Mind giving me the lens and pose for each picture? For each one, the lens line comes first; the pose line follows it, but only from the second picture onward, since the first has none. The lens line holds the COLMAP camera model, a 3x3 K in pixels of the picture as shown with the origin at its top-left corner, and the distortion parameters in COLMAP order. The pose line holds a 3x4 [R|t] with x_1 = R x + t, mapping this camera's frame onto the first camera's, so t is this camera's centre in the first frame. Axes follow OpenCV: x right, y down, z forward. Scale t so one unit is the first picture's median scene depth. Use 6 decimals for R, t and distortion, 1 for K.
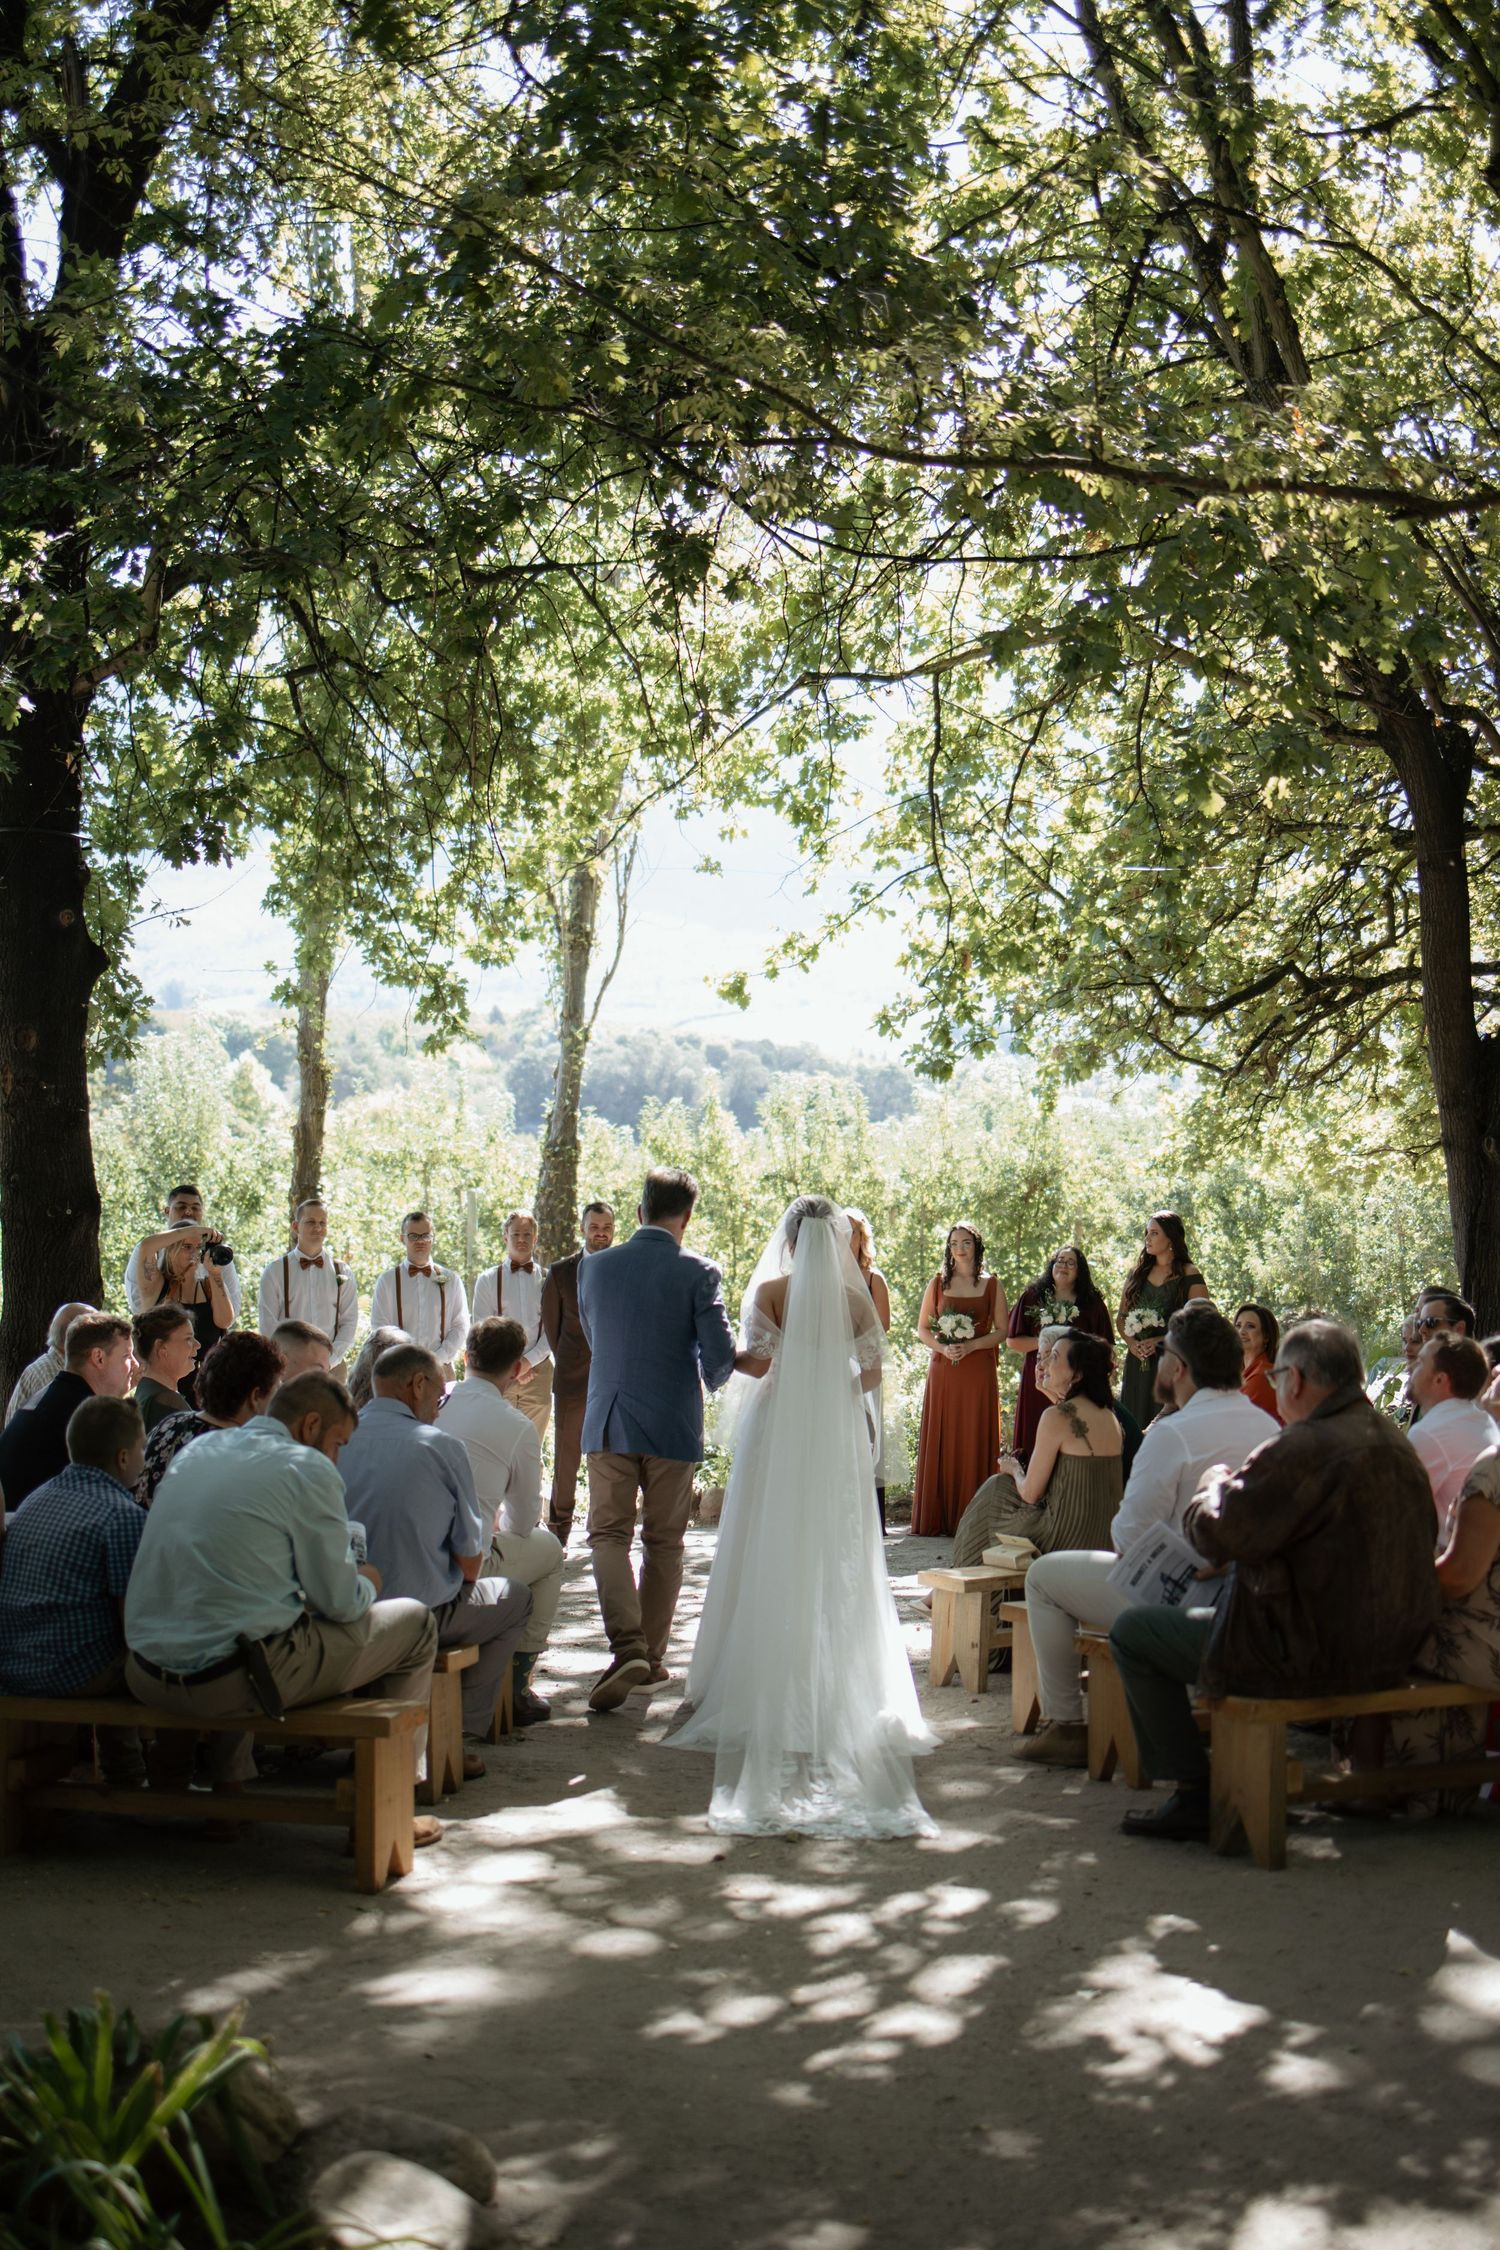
lens RADIAL K [[2289.1, 0, 750.6], [0, 2289.1, 1157.9], [0, 0, 1]] dist [-0.062188, 0.048157]
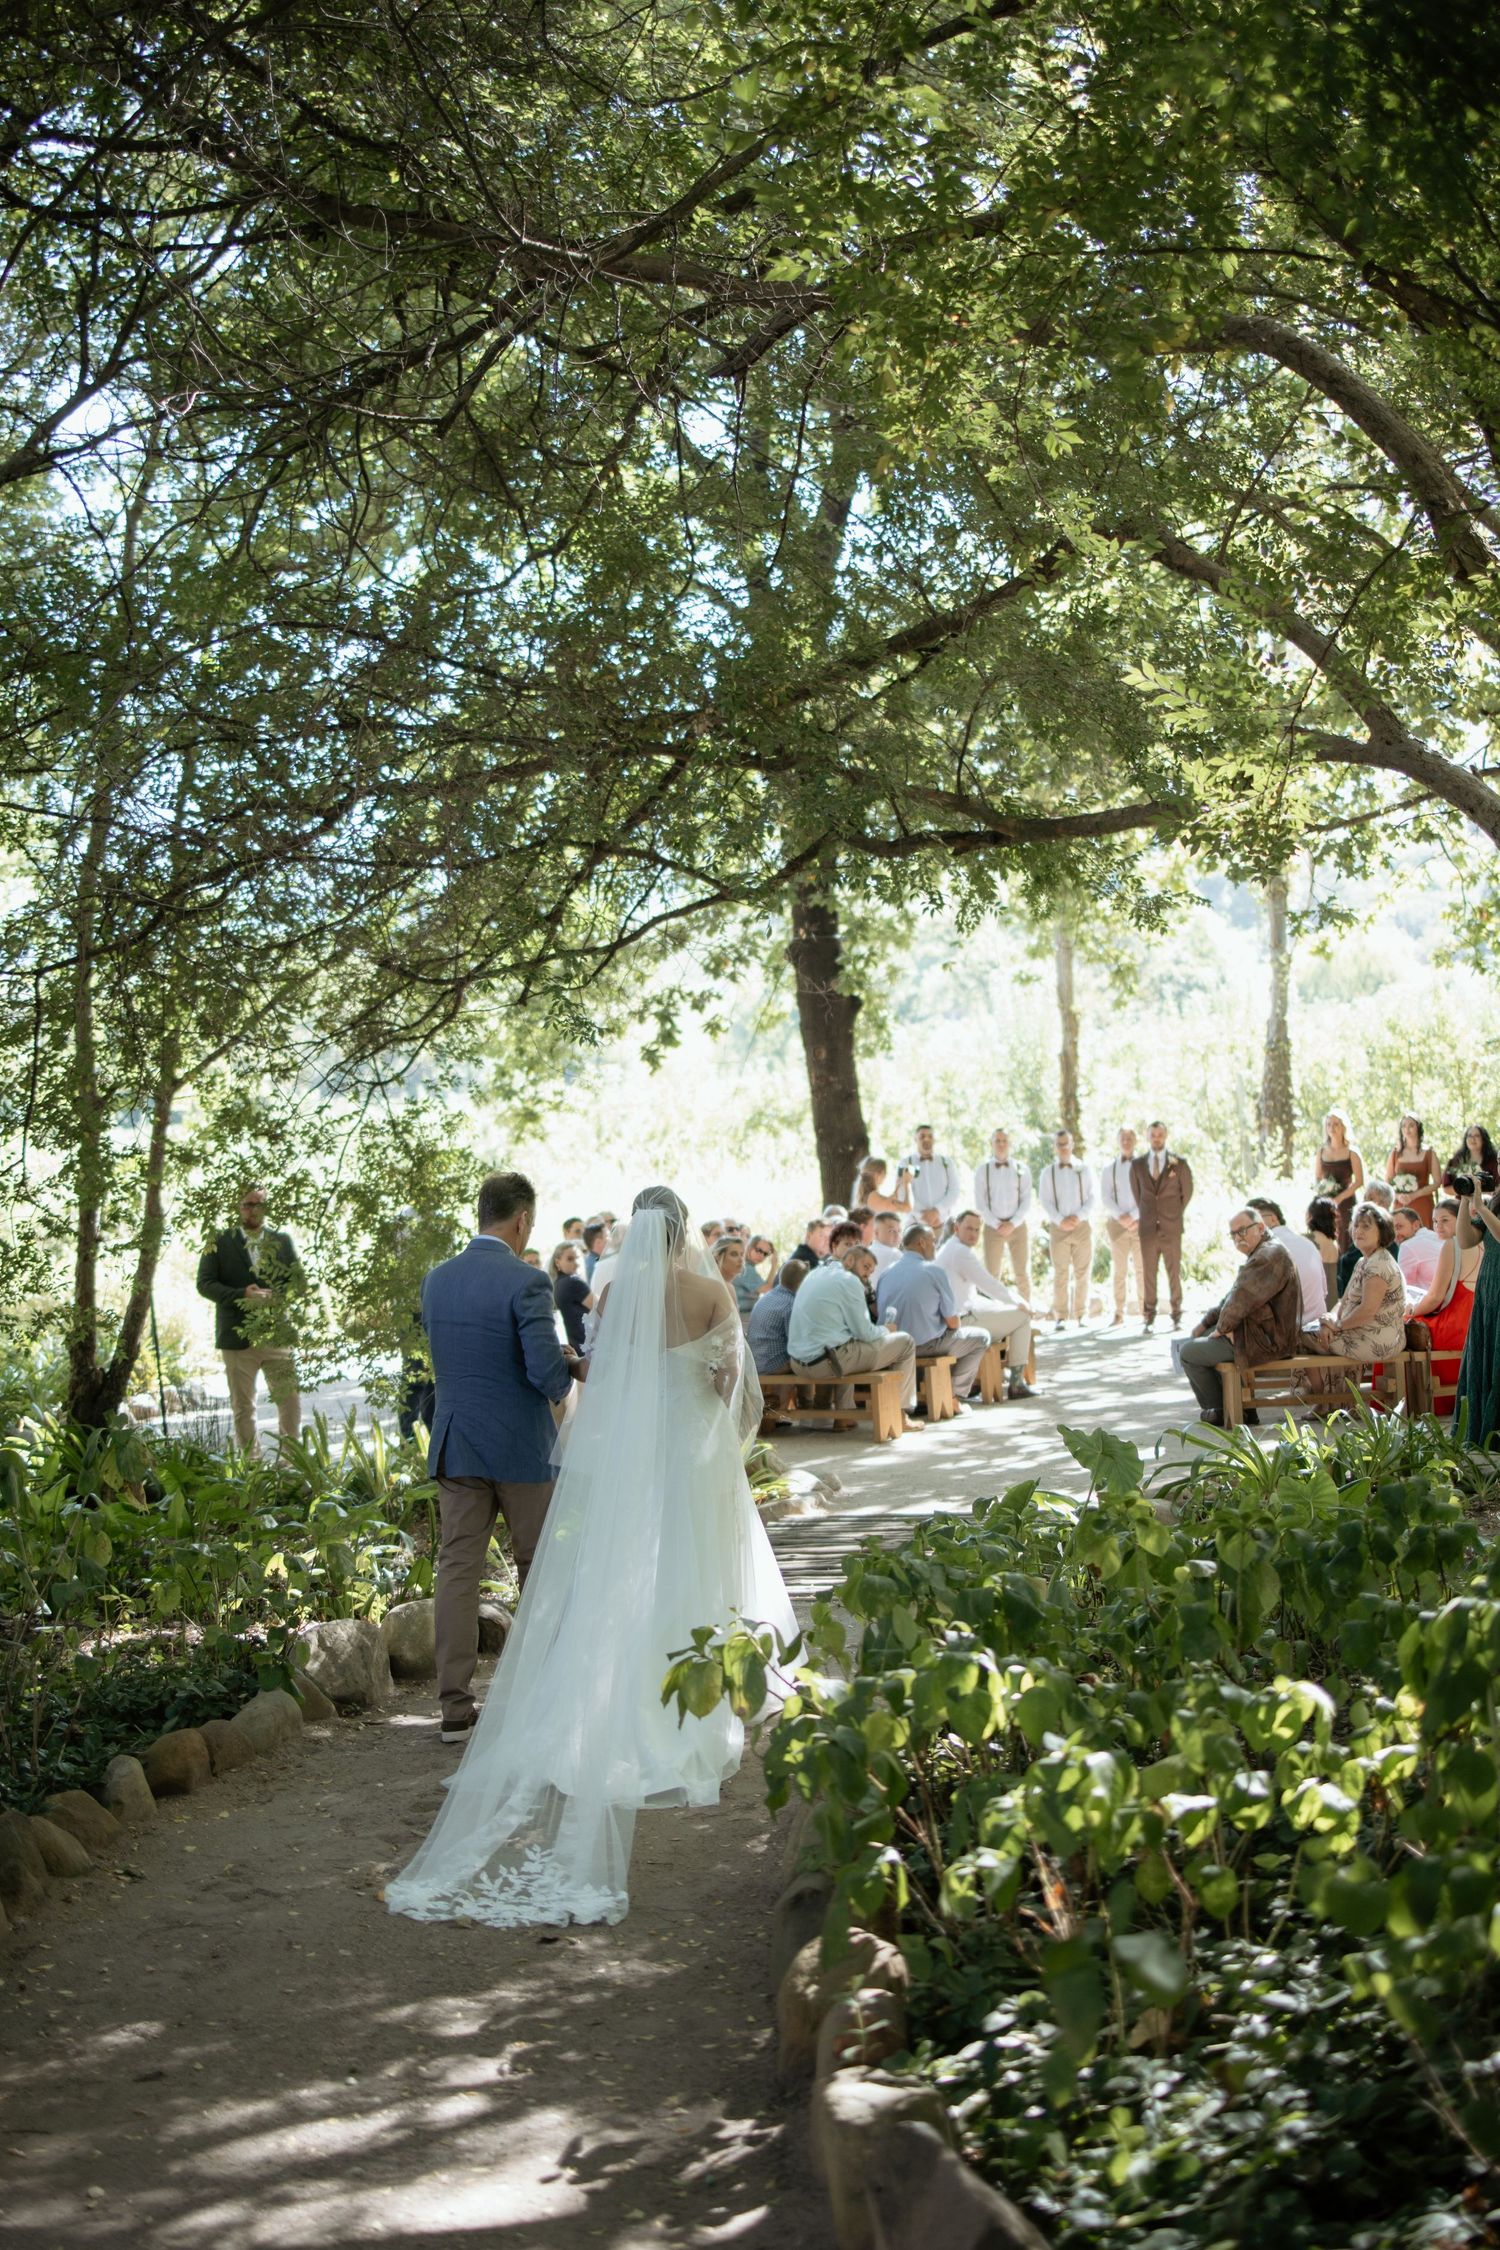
lens RADIAL K [[2289.1, 0, 750.6], [0, 2289.1, 1157.9], [0, 0, 1]] dist [-0.062188, 0.048157]
pose [[0.904331, -0.055673, -0.423185, 0.340975], [0.086629, 0.994762, 0.054254, -0.063968], [0.417948, -0.085724, 0.904417, -0.576134]]
